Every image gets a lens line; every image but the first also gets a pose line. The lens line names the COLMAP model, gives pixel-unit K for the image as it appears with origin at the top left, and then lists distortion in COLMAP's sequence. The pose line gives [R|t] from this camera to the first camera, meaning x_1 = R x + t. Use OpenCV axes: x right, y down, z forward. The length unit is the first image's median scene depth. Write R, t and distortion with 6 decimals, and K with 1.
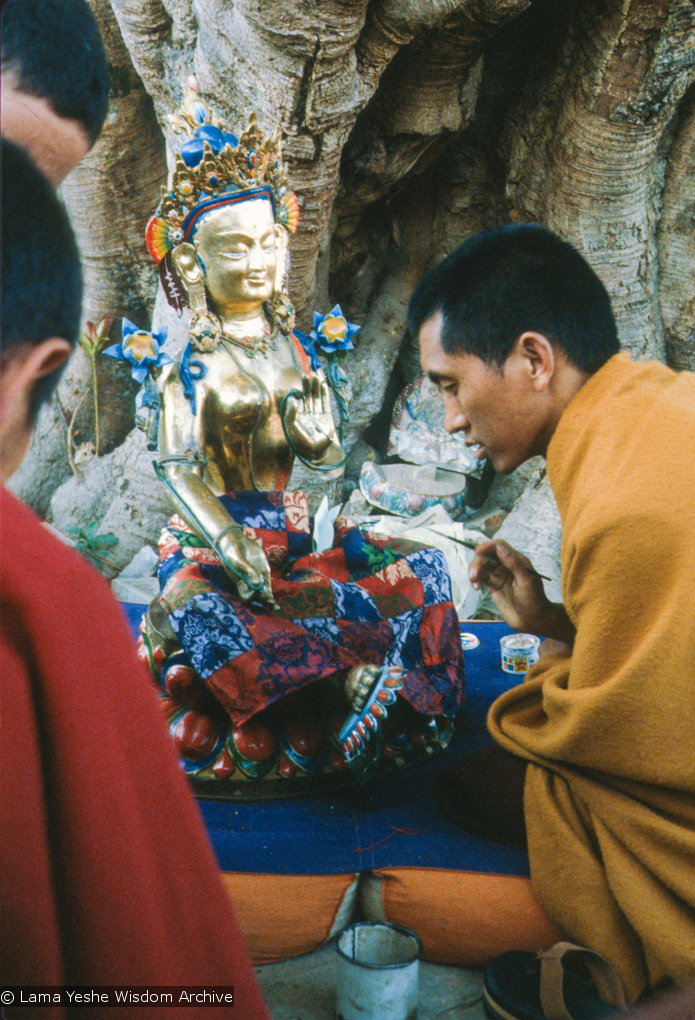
lens RADIAL K [[1173.1, 0, 326.2], [0, 1173.1, 477.7], [0, 0, 1]] dist [0.142164, -0.297736]
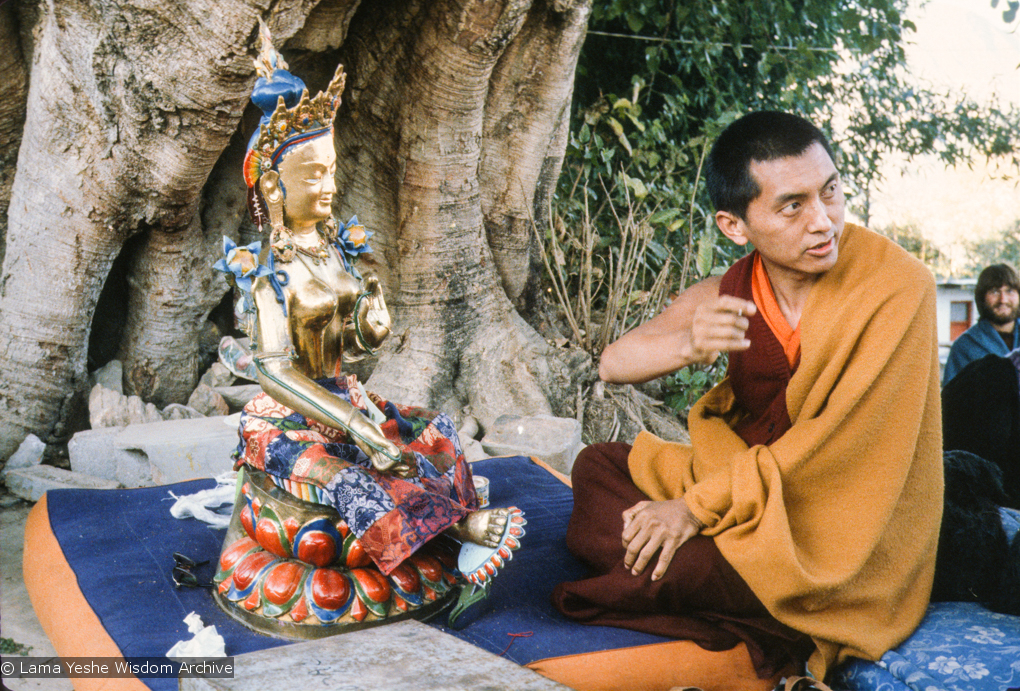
lens RADIAL K [[1119.7, 0, 481.8], [0, 1119.7, 317.5], [0, 0, 1]] dist [0.208406, -0.437847]
pose [[0.909420, -0.048882, 0.412996, -0.260280], [0.052994, 0.998594, 0.001499, -0.028991], [-0.412488, 0.020523, 0.910732, -0.064851]]
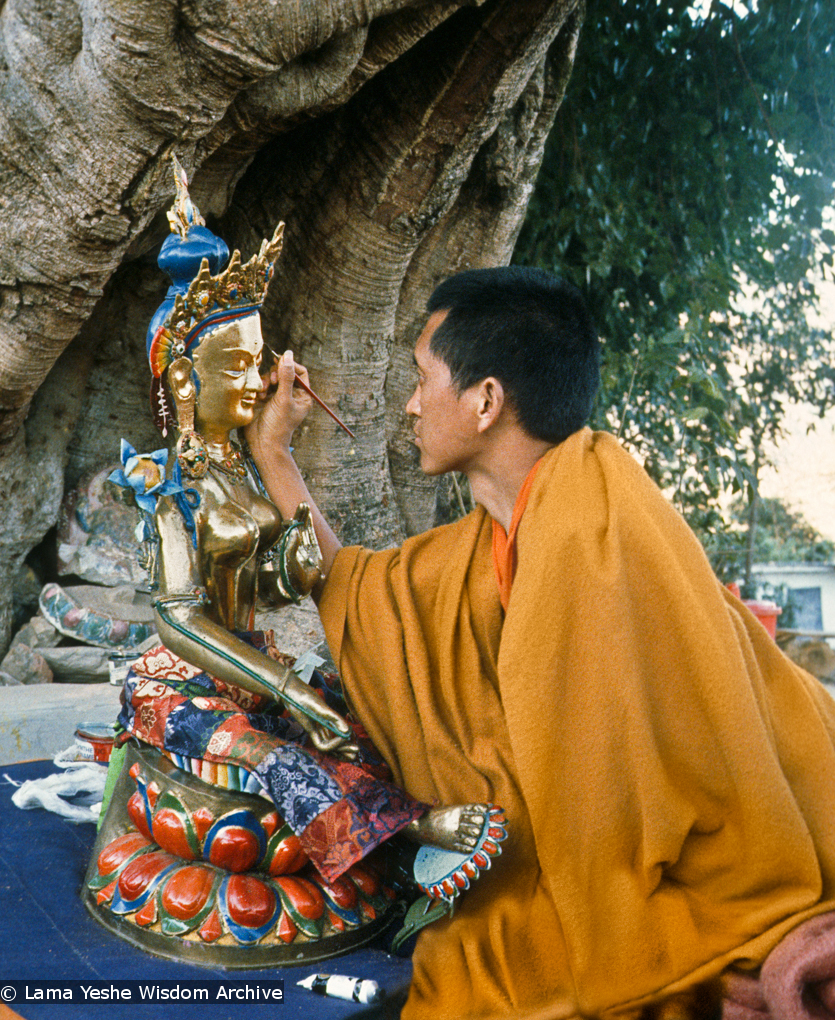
lens RADIAL K [[1383.0, 0, 413.4], [0, 1383.0, 607.4], [0, 0, 1]] dist [0.159313, -0.374816]
pose [[0.878821, -0.025576, 0.476466, -0.309263], [0.017811, 0.999625, 0.020807, -0.018474], [-0.476819, -0.009800, 0.878947, -0.006868]]
